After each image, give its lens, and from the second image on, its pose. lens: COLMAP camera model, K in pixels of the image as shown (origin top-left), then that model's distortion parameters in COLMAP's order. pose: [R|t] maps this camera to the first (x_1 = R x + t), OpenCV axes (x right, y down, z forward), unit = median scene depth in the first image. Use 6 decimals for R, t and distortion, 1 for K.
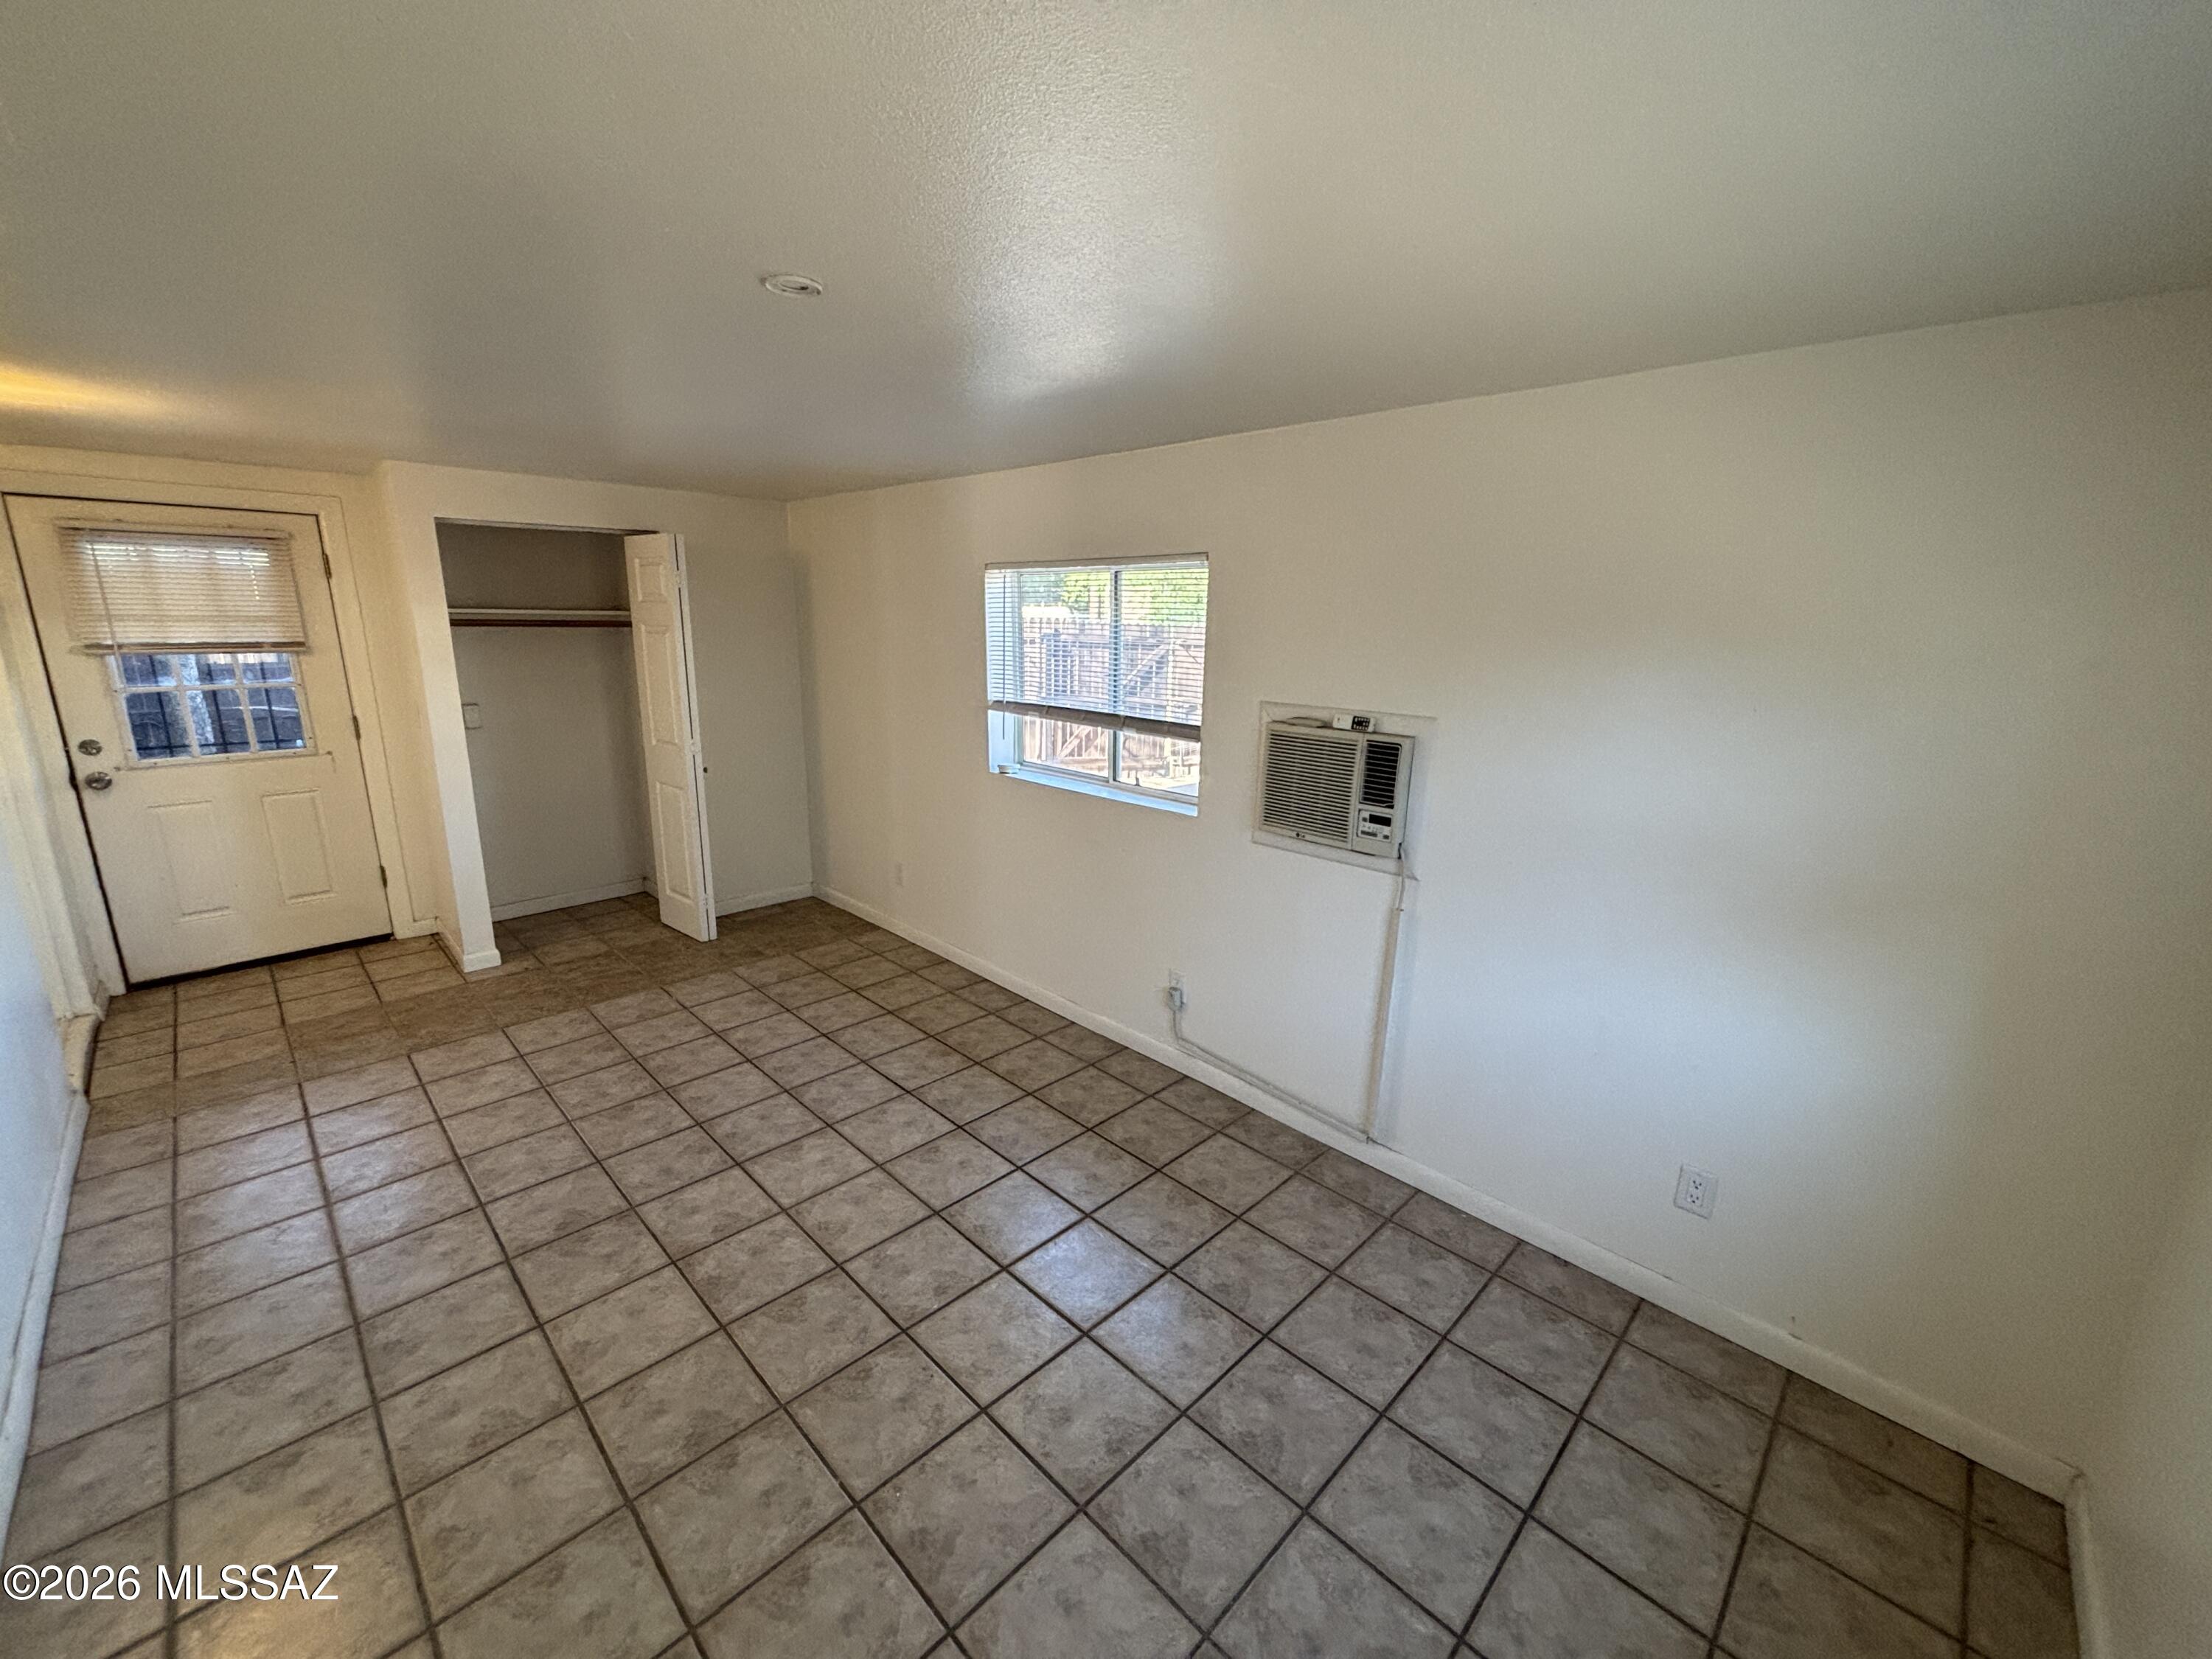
lens RADIAL K [[892.8, 0, 1108.9], [0, 892.8, 823.6], [0, 0, 1]] dist [0.004108, -0.000606]
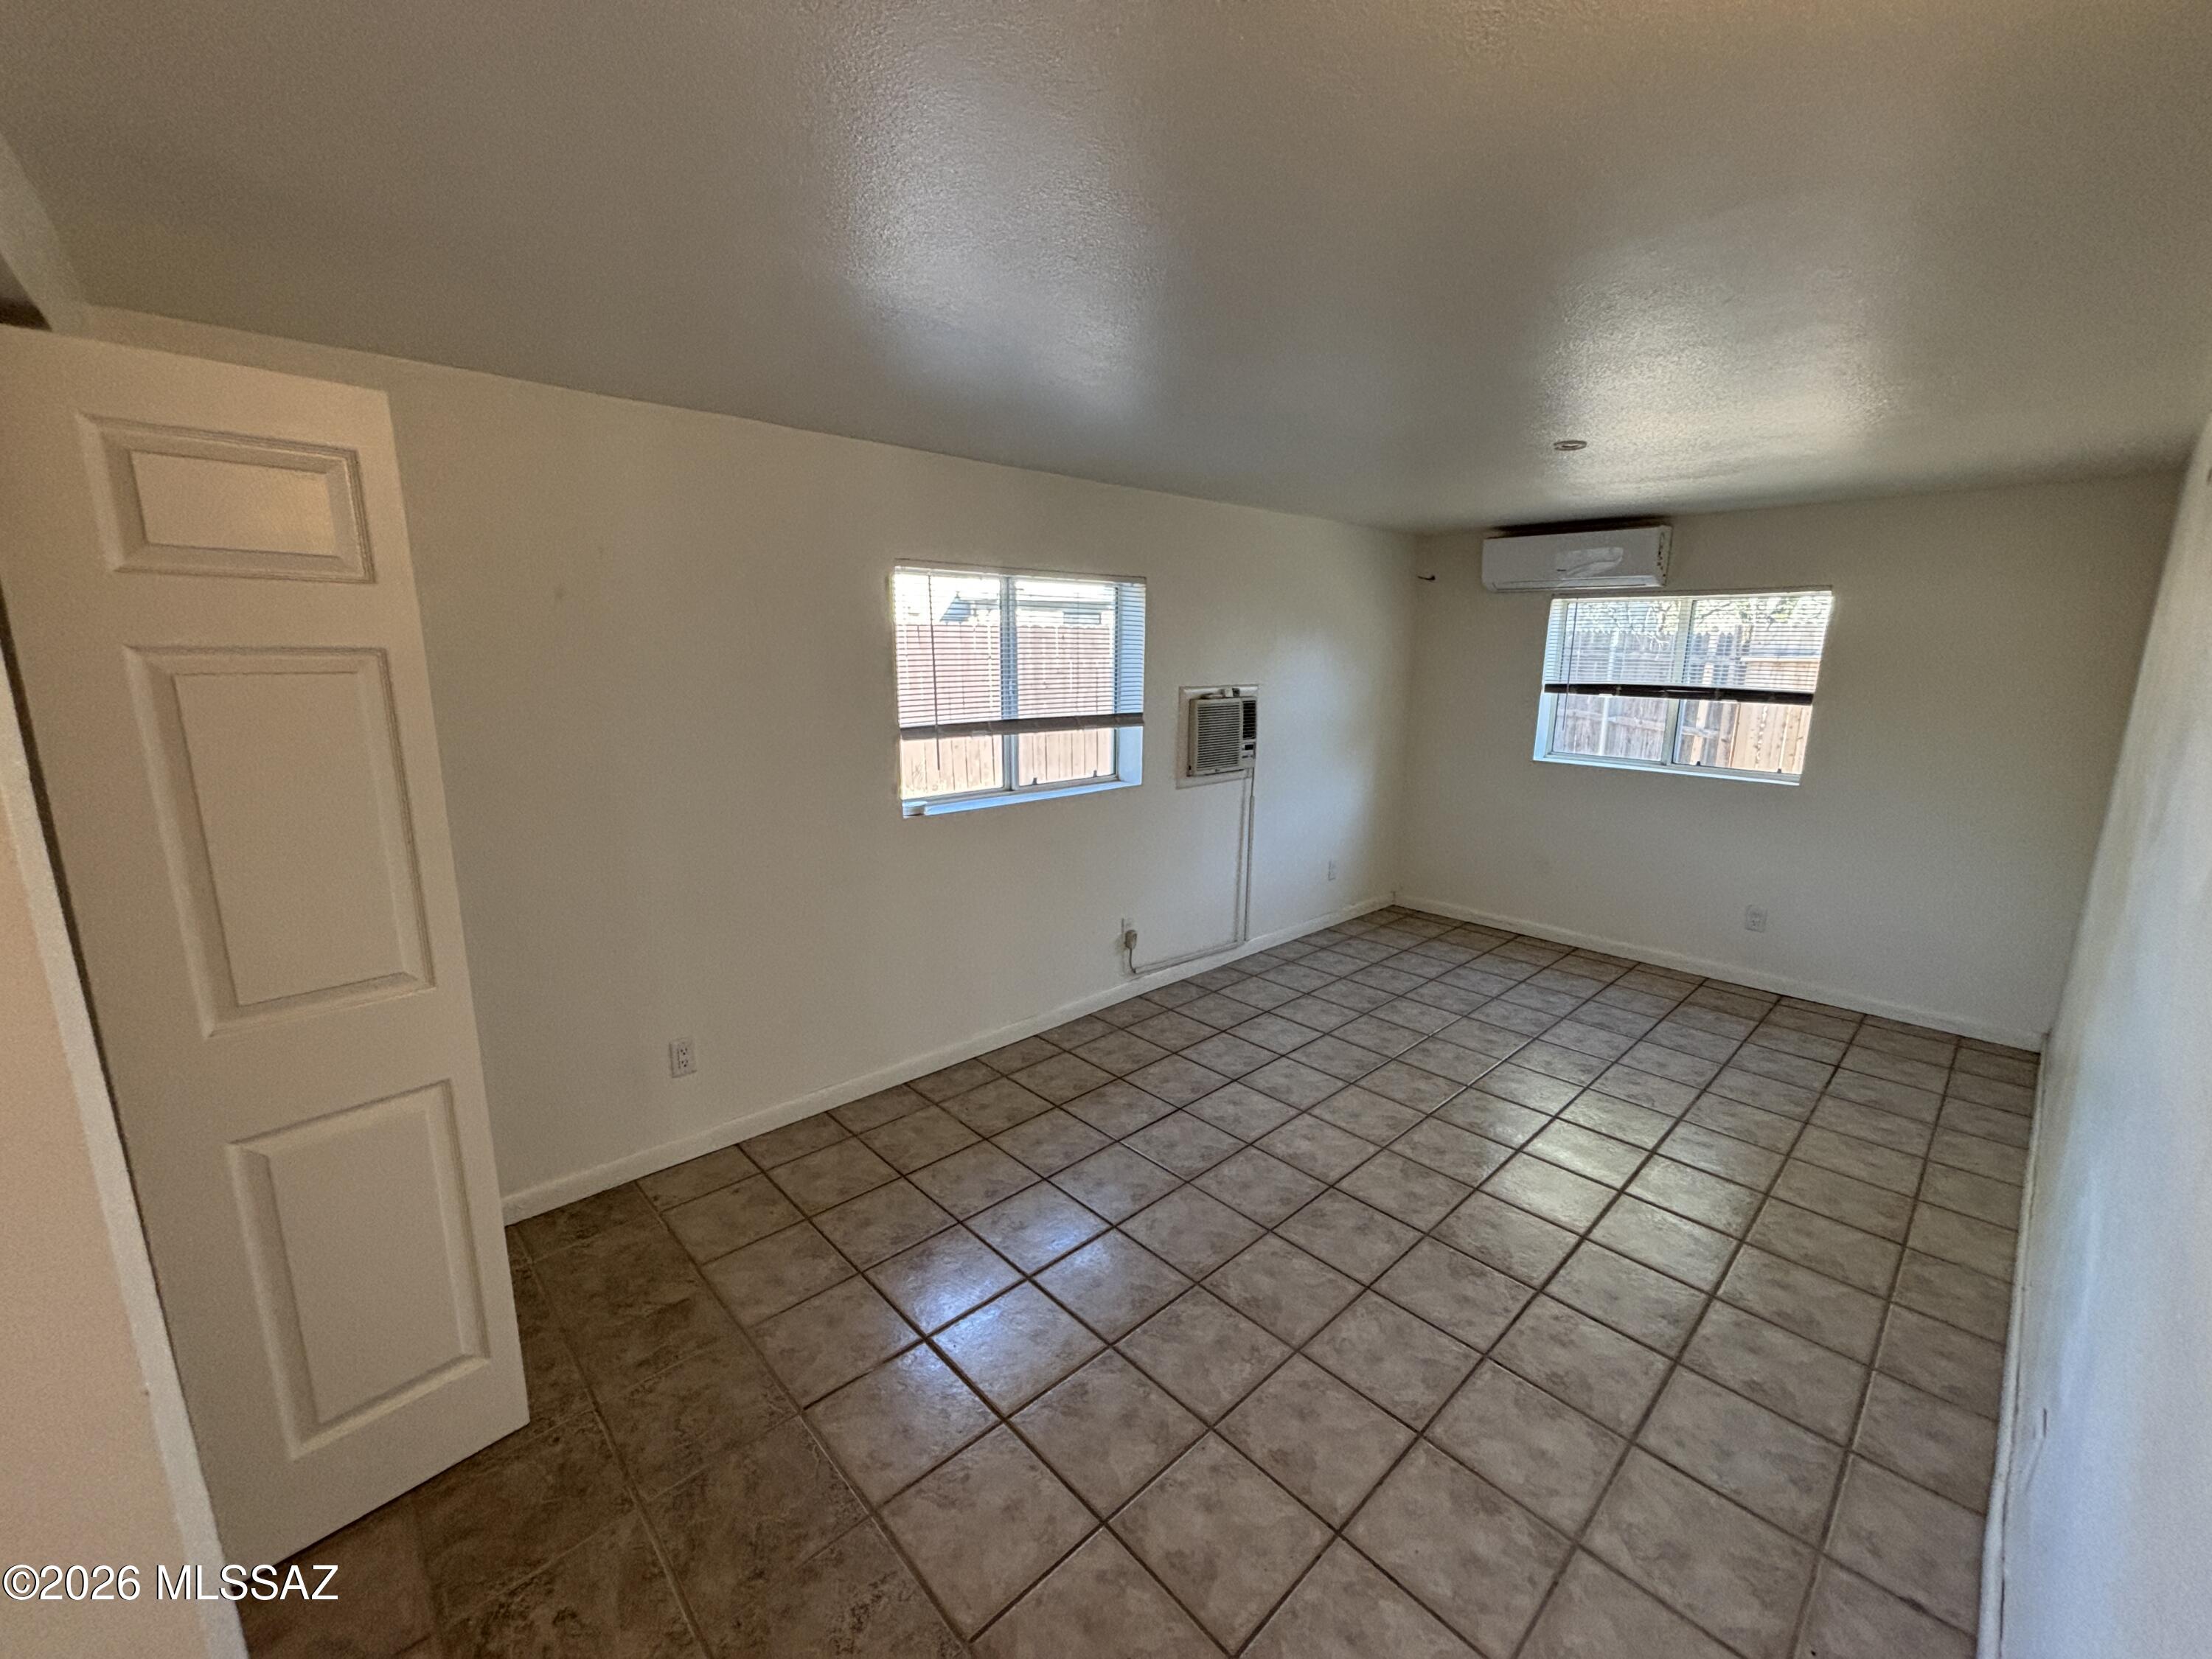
lens RADIAL K [[892.8, 0, 1108.9], [0, 892.8, 823.6], [0, 0, 1]] dist [0.004108, -0.000606]
pose [[0.025052, -0.214249, 0.976458, -1.224321], [0.219719, 0.954060, 0.203698, -0.236896], [-0.975241, 0.209443, 0.070976, 1.029727]]
